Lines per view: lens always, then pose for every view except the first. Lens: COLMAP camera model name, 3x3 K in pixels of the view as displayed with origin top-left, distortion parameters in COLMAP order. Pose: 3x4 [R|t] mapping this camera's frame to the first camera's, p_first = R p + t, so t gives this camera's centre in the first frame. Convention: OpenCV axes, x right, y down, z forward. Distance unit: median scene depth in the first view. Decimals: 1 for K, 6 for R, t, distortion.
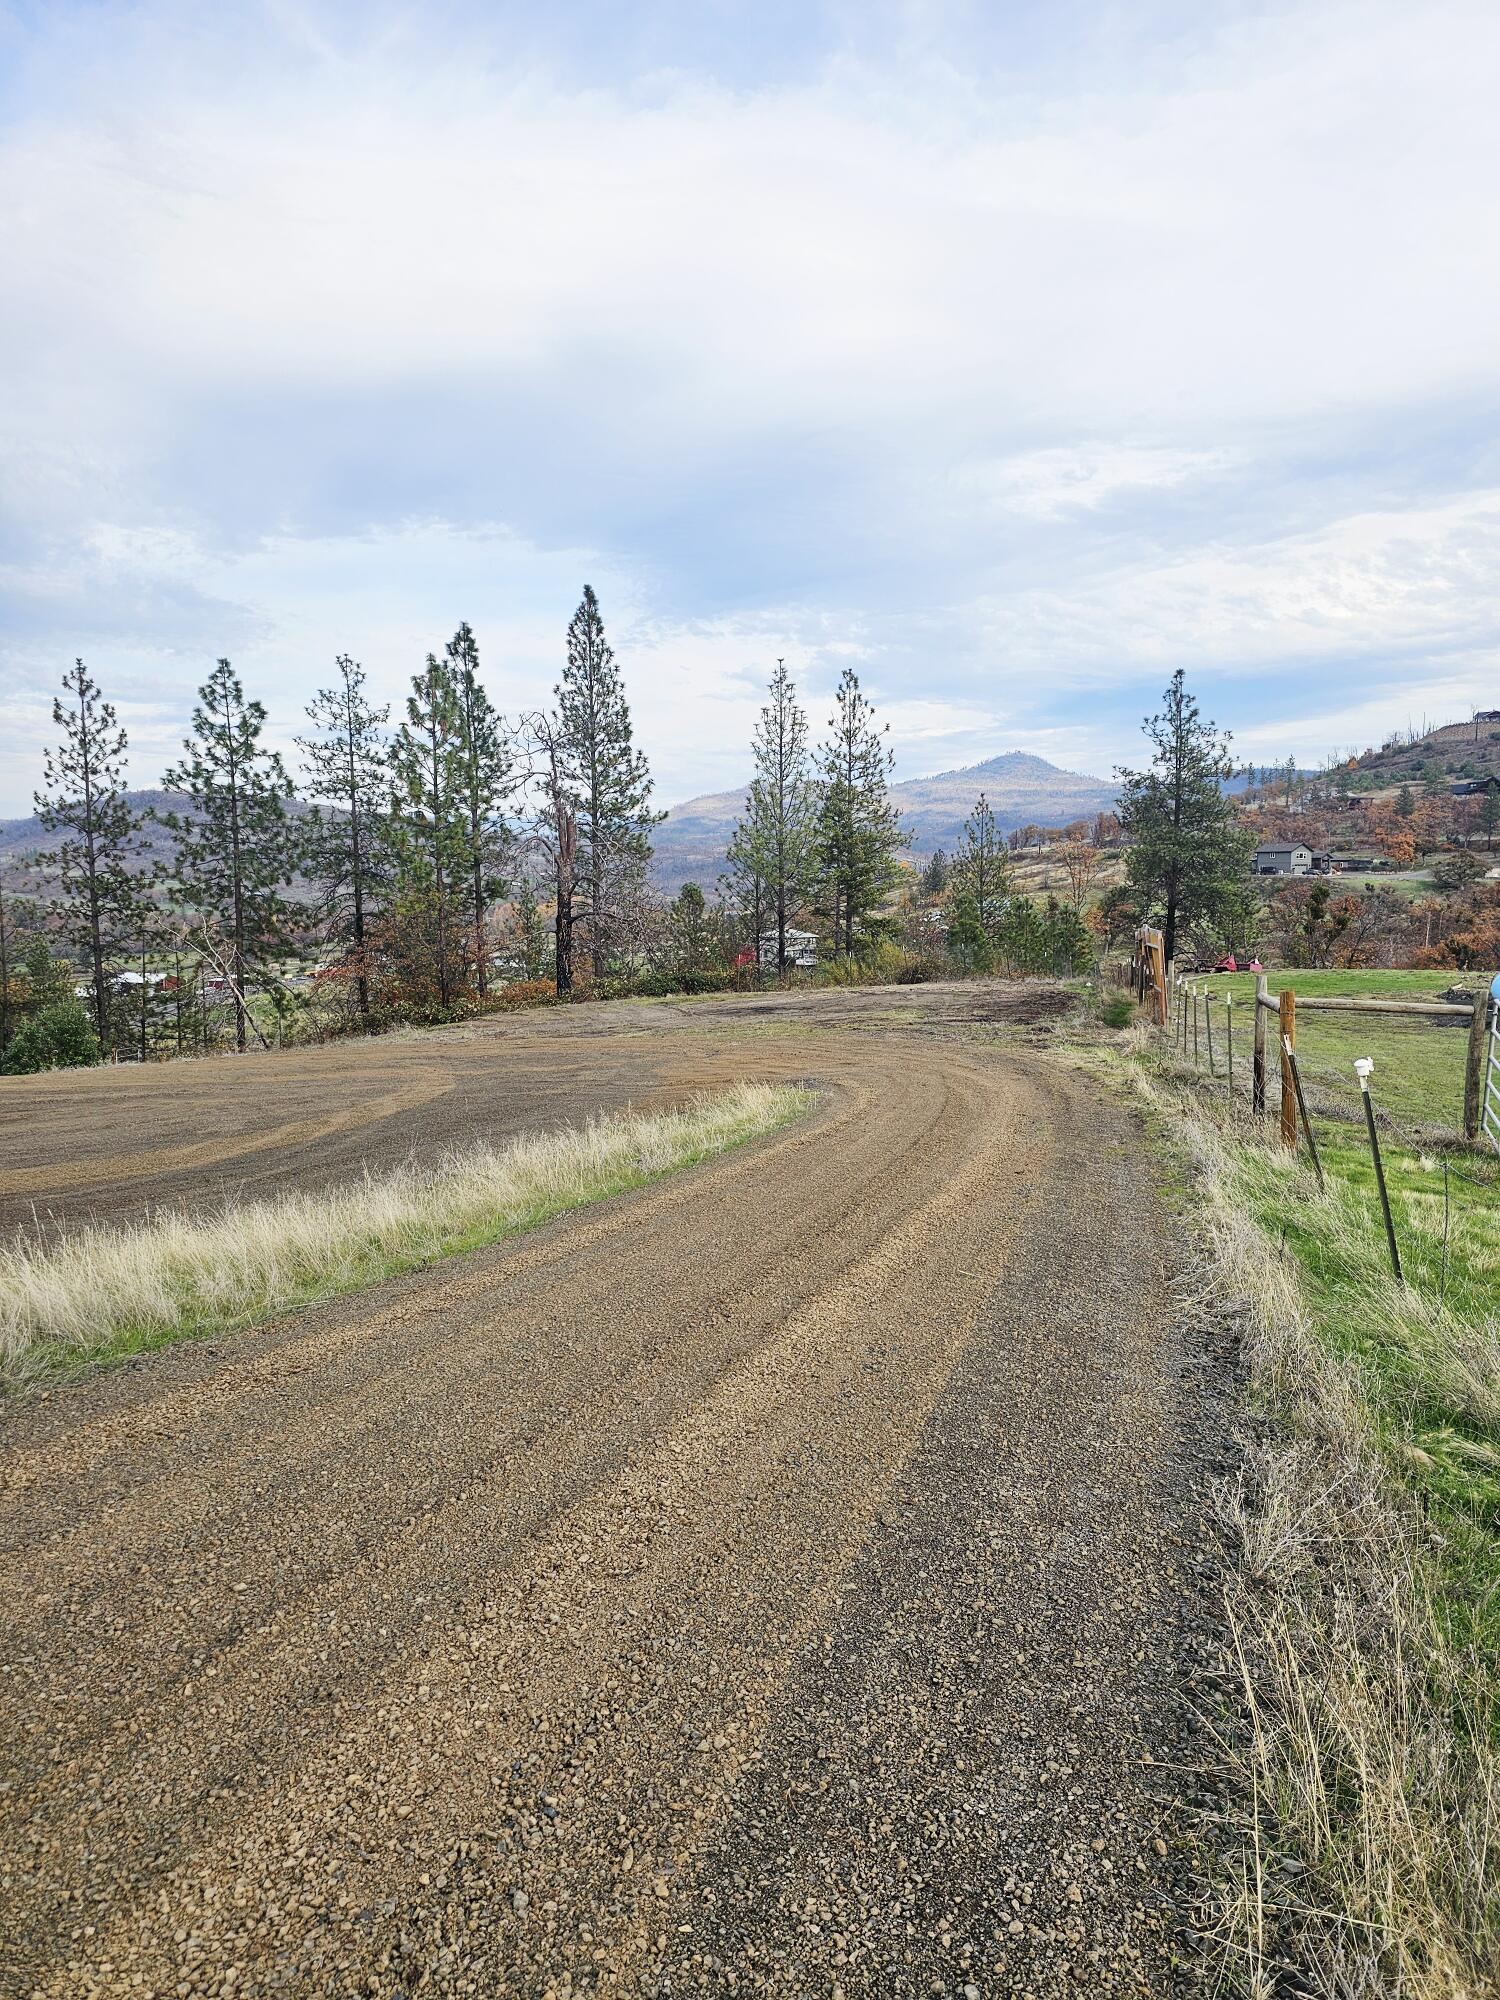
lens RADIAL K [[1340.5, 0, 748.8], [0, 1340.5, 1002.1], [0, 0, 1]] dist [0.066160, -0.063049]
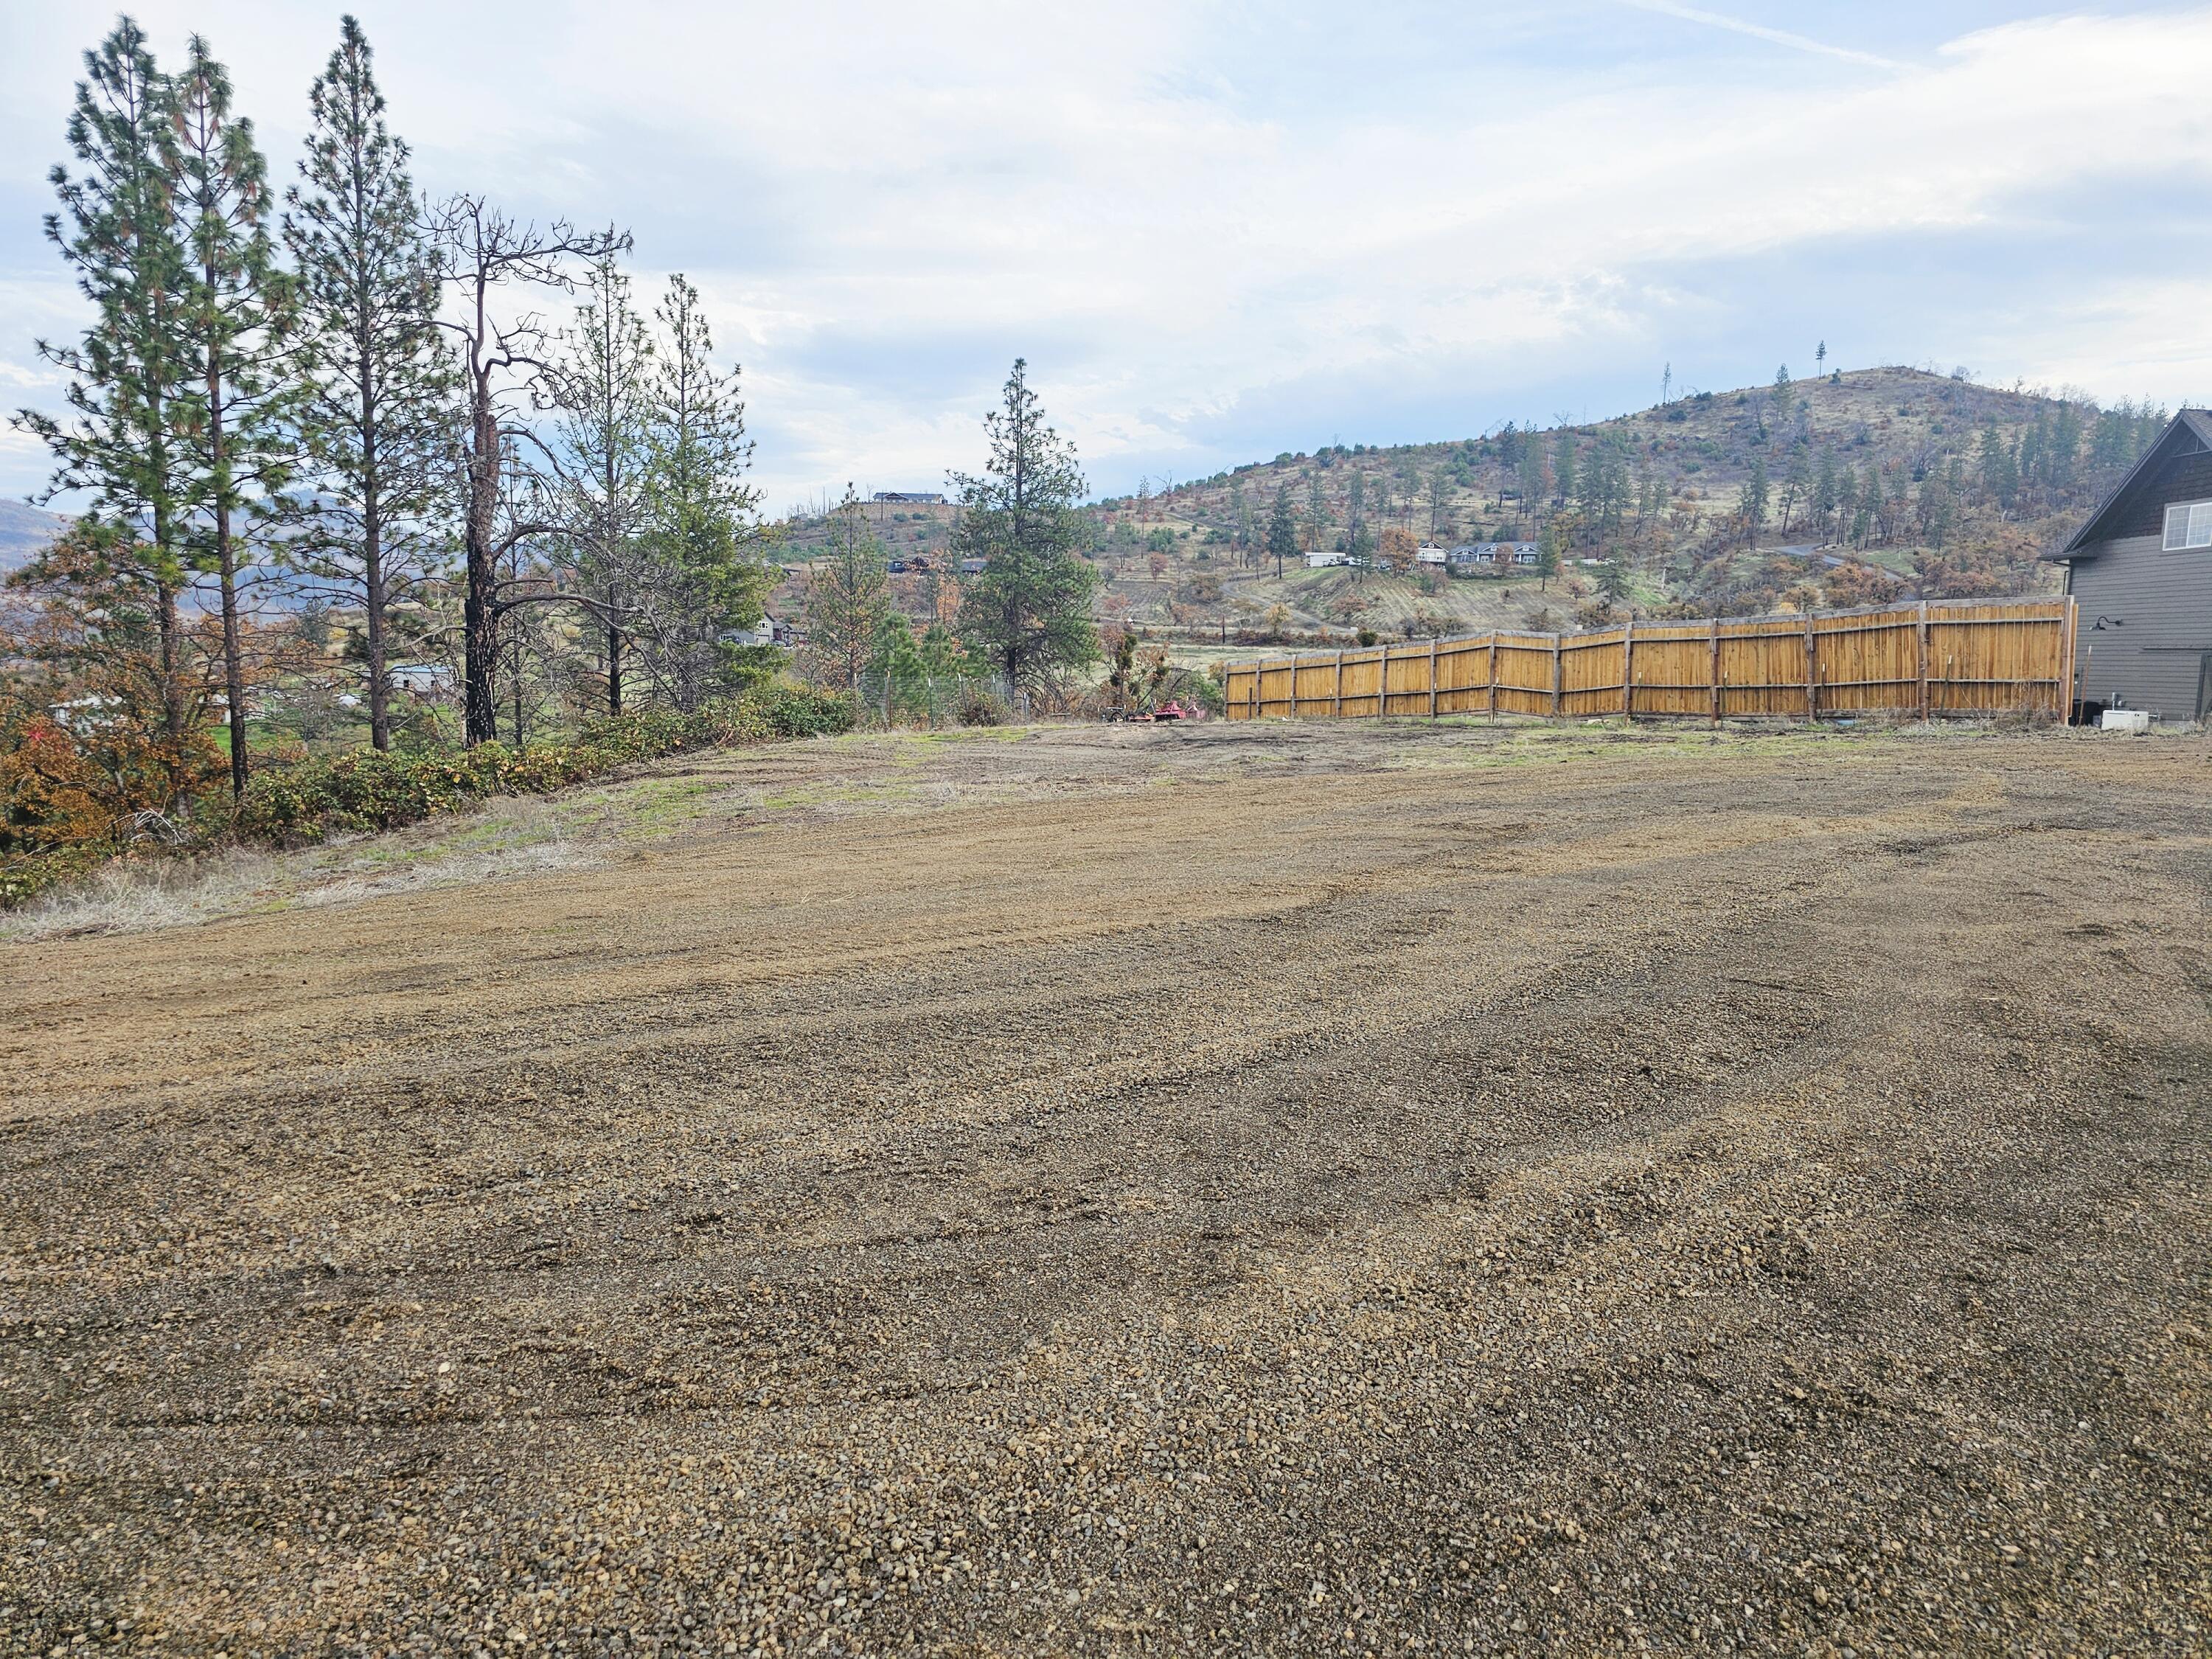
lens RADIAL K [[1482.6, 0, 1097.6], [0, 1482.6, 844.9], [0, 0, 1]] dist [0.066160, -0.063049]
pose [[0.775113, -0.054604, 0.629458, -0.289641], [0.033904, 0.998418, 0.044862, 0.014946], [-0.630912, -0.013432, 0.775738, 0.313223]]
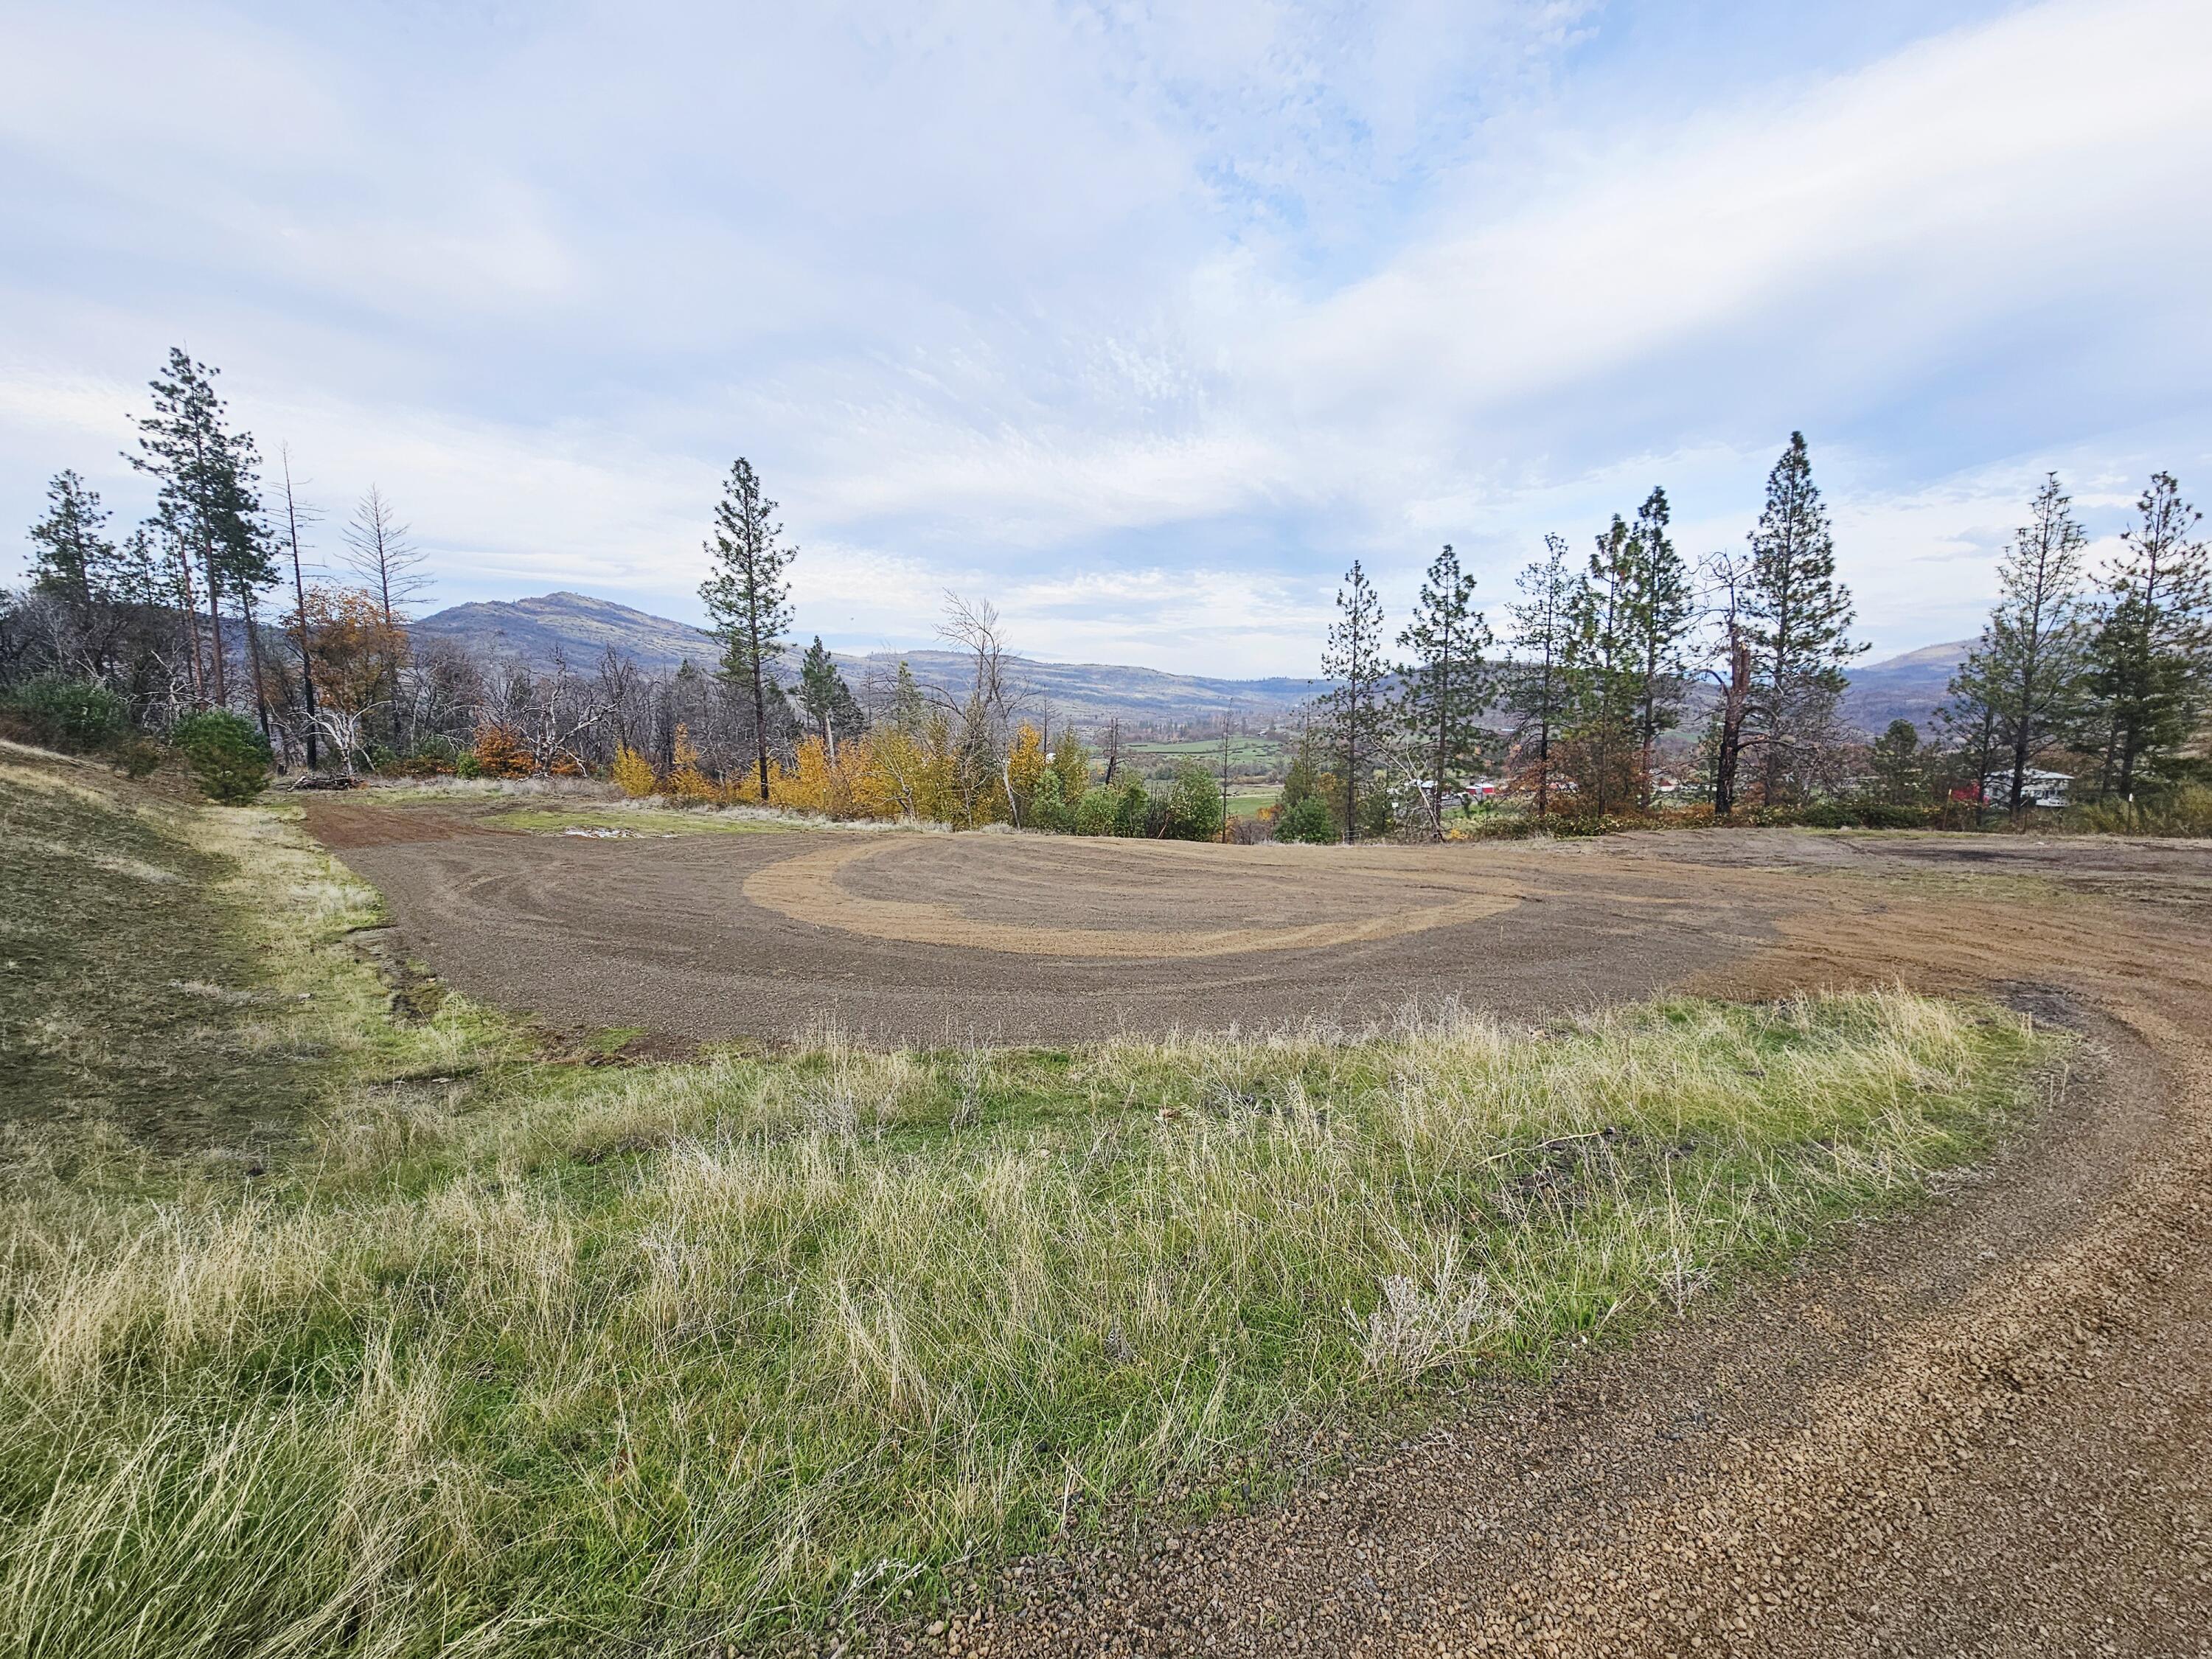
lens RADIAL K [[904.2, 0, 1110.0], [0, 904.2, 820.9], [0, 0, 1]] dist [-0.000482, 0.000166]
pose [[0.721188, 0.082433, -0.687817, 0.004220], [-0.068156, 0.996521, 0.047968, -0.003718], [0.689378, 0.012285, 0.724297, 0.121952]]
